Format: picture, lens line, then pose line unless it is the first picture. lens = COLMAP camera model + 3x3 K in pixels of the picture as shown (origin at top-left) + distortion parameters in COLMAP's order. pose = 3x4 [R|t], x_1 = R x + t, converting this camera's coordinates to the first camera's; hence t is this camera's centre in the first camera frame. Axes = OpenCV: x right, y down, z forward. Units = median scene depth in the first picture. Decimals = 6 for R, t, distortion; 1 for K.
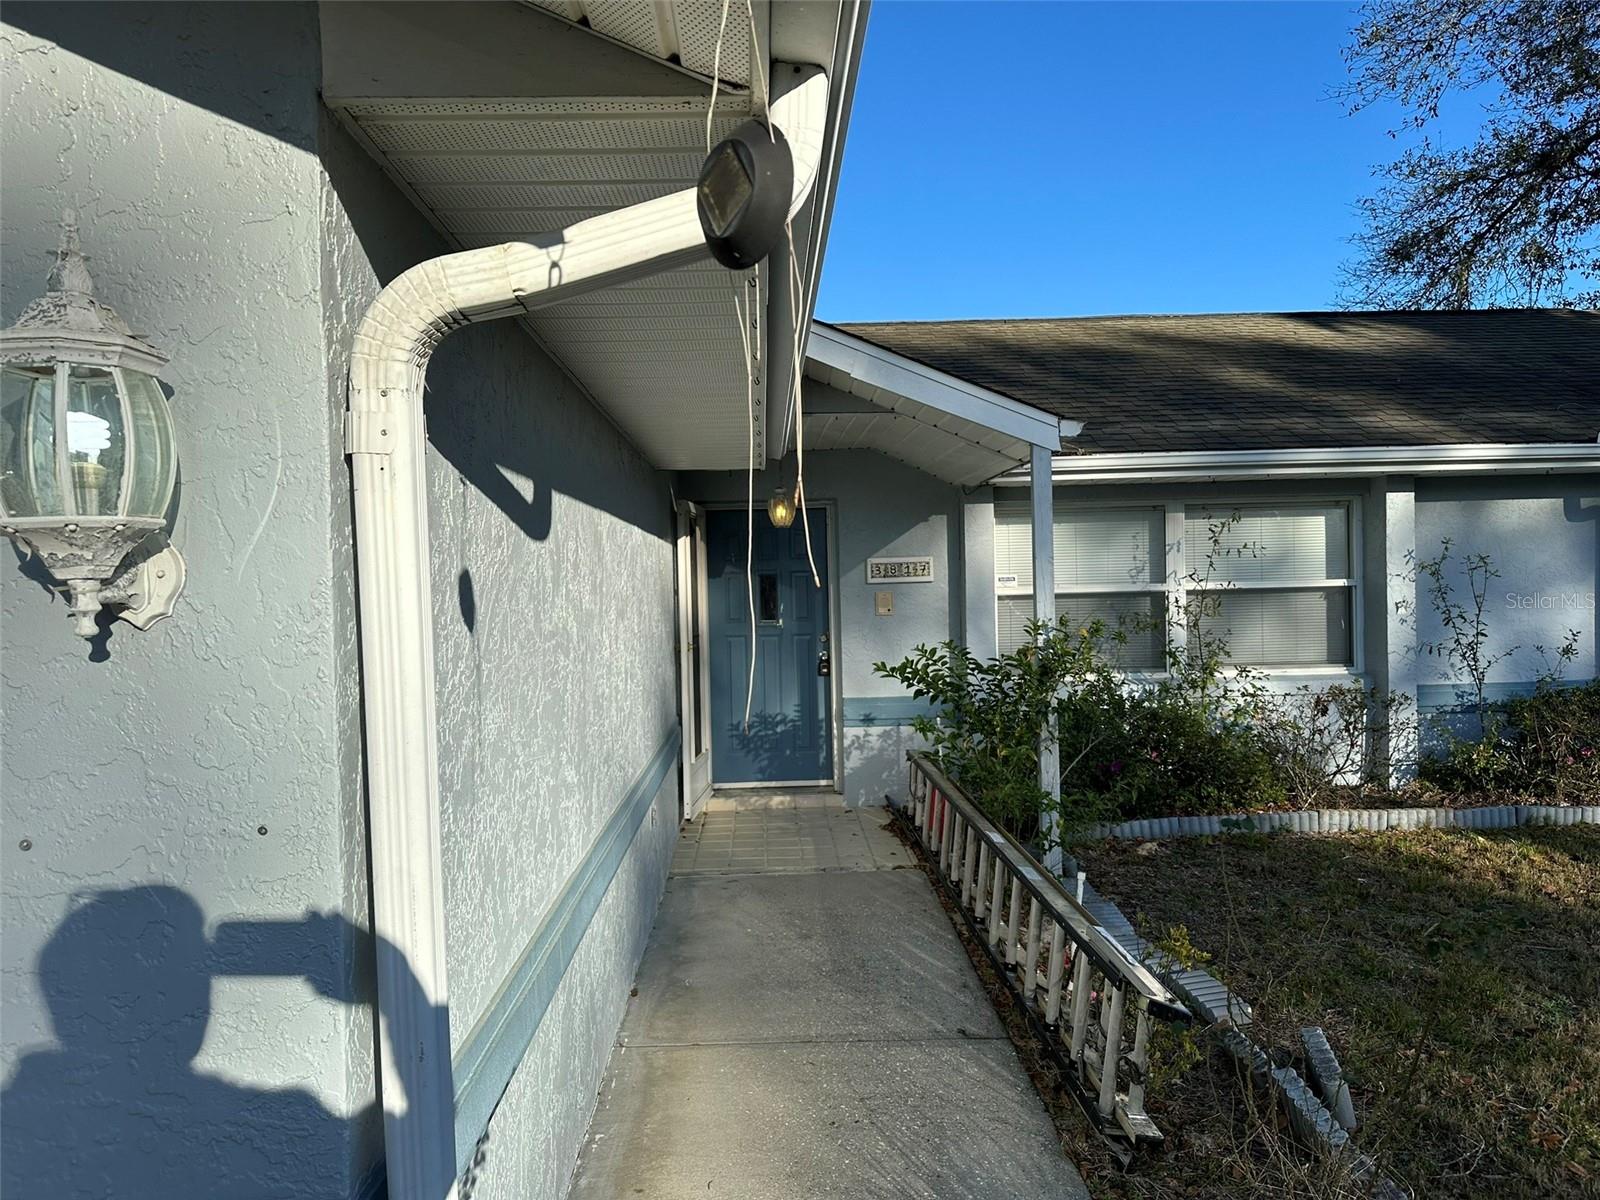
lens RADIAL K [[1102.6, 0, 804.1], [0, 1102.6, 595.4], [0, 0, 1]] dist [0.038582, -0.044188]
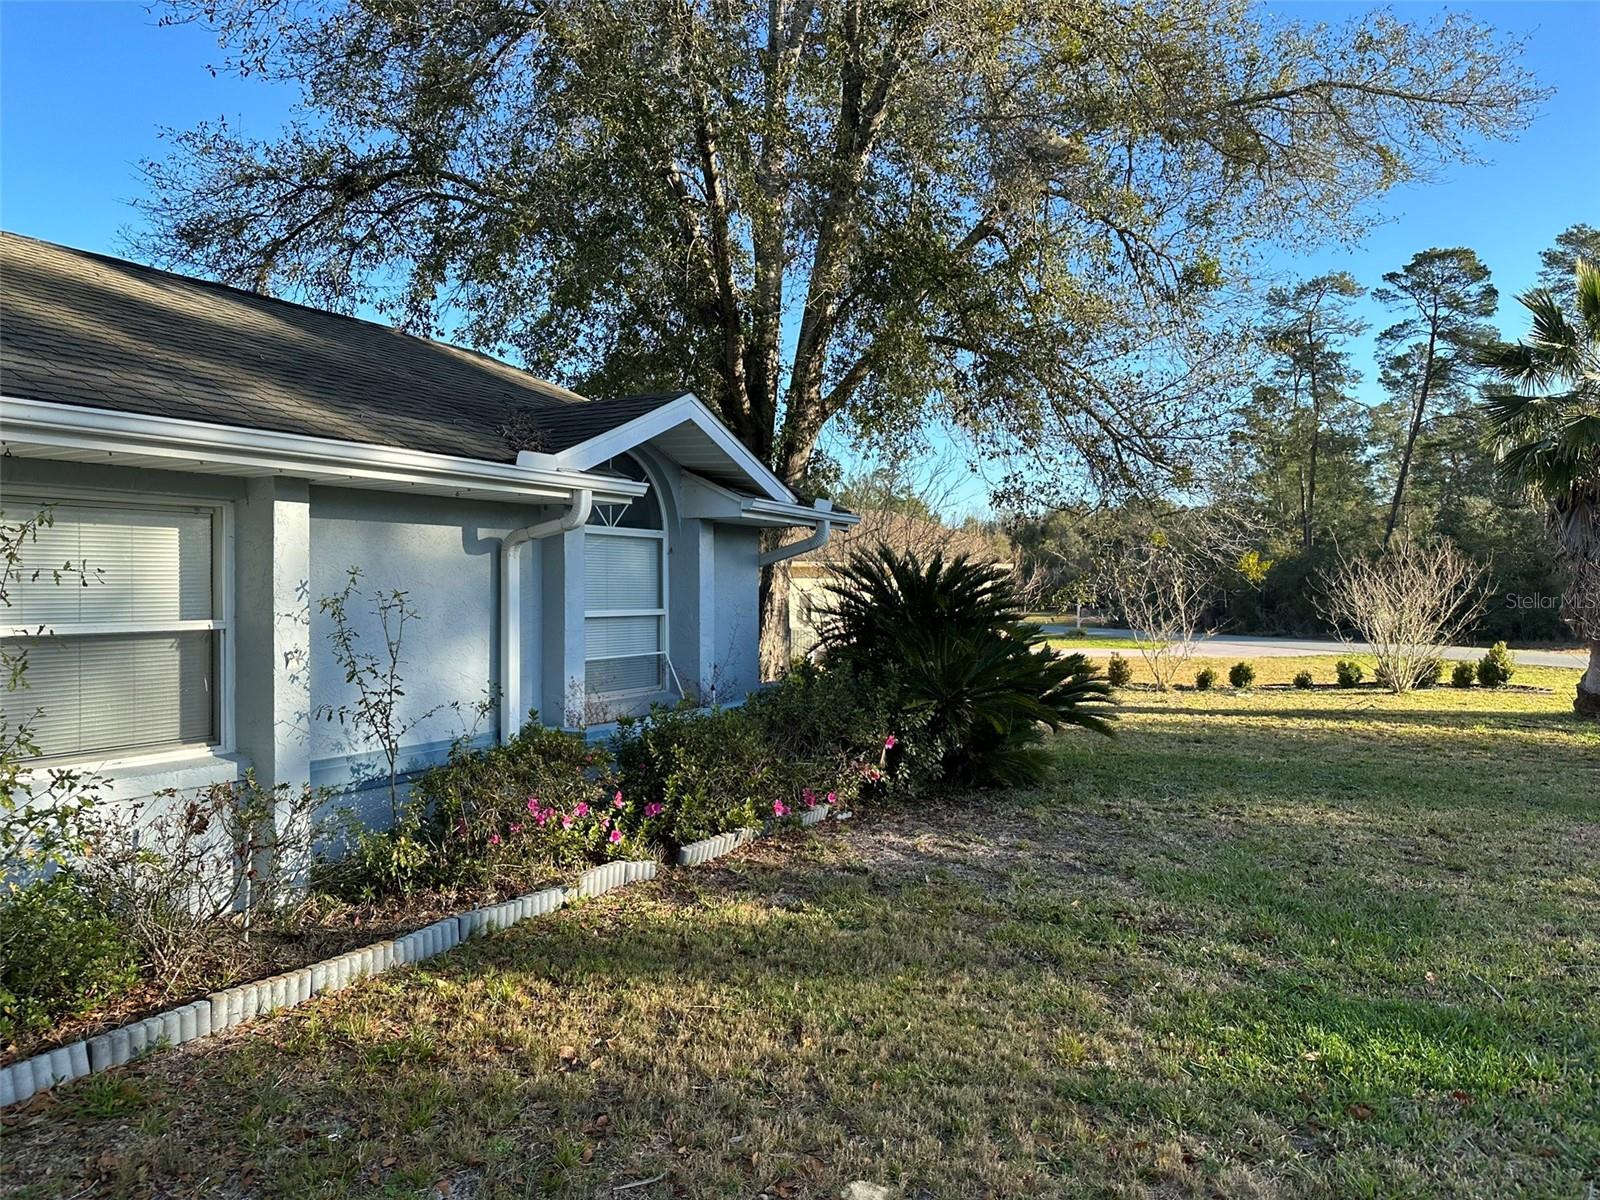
lens RADIAL K [[1102.6, 0, 804.1], [0, 1102.6, 595.4], [0, 0, 1]] dist [0.038582, -0.044188]
pose [[0.507705, 0.018259, 0.861338, 0.079585], [0.002622, 0.999738, -0.022739, -0.013780], [-0.861527, 0.013803, 0.507524, 0.338960]]
